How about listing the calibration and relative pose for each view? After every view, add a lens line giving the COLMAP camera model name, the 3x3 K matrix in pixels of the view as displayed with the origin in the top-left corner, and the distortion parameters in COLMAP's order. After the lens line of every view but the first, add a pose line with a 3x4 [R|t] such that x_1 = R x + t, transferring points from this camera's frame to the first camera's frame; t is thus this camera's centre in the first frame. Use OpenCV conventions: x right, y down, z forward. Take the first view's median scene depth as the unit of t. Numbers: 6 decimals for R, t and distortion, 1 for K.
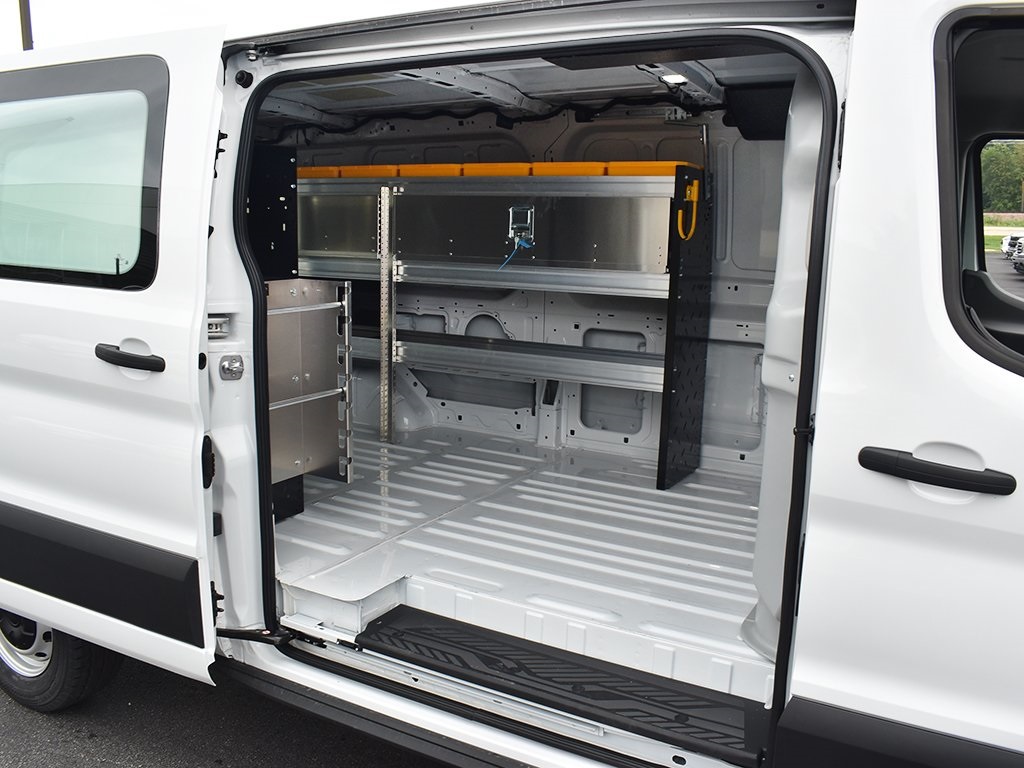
lens RADIAL K [[904.4, 0, 514.0], [0, 904.4, 411.6], [0, 0, 1]] dist [-0.087929, 0.015411]
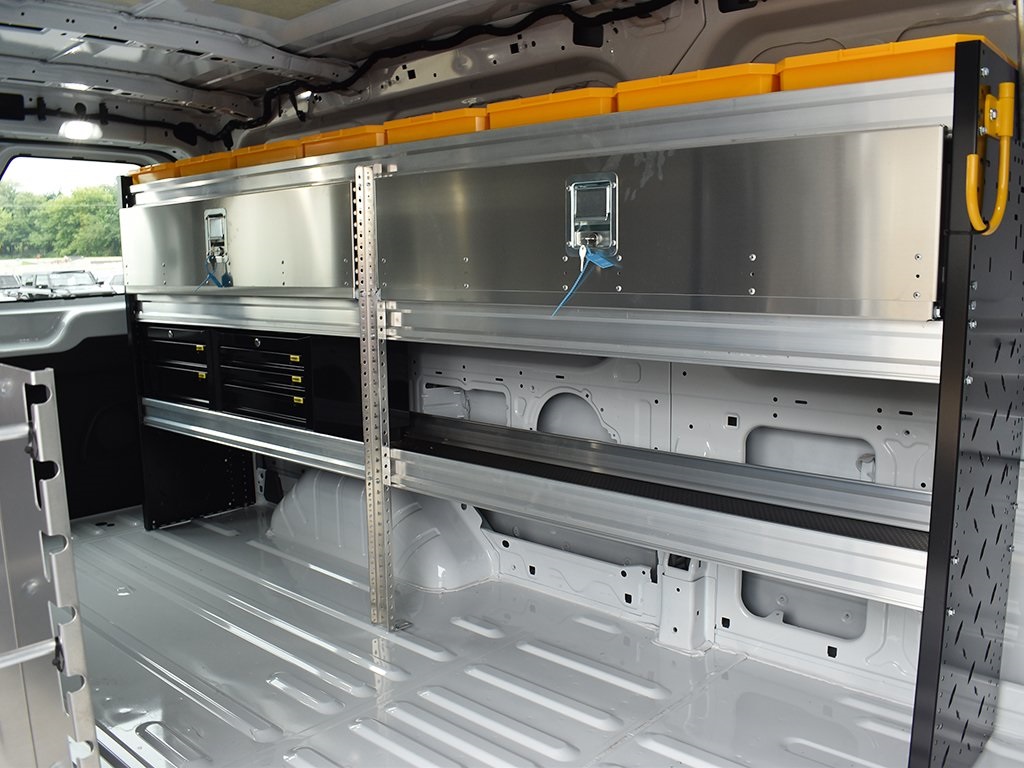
lens RADIAL K [[904.4, 0, 514.0], [0, 904.4, 411.6], [0, 0, 1]] dist [-0.087929, 0.015411]
pose [[0.973715, 0.000134, -0.227768, 0.067786], [-0.008088, 0.999389, -0.033989, -0.084999], [0.227625, 0.034937, 0.973122, 0.500637]]
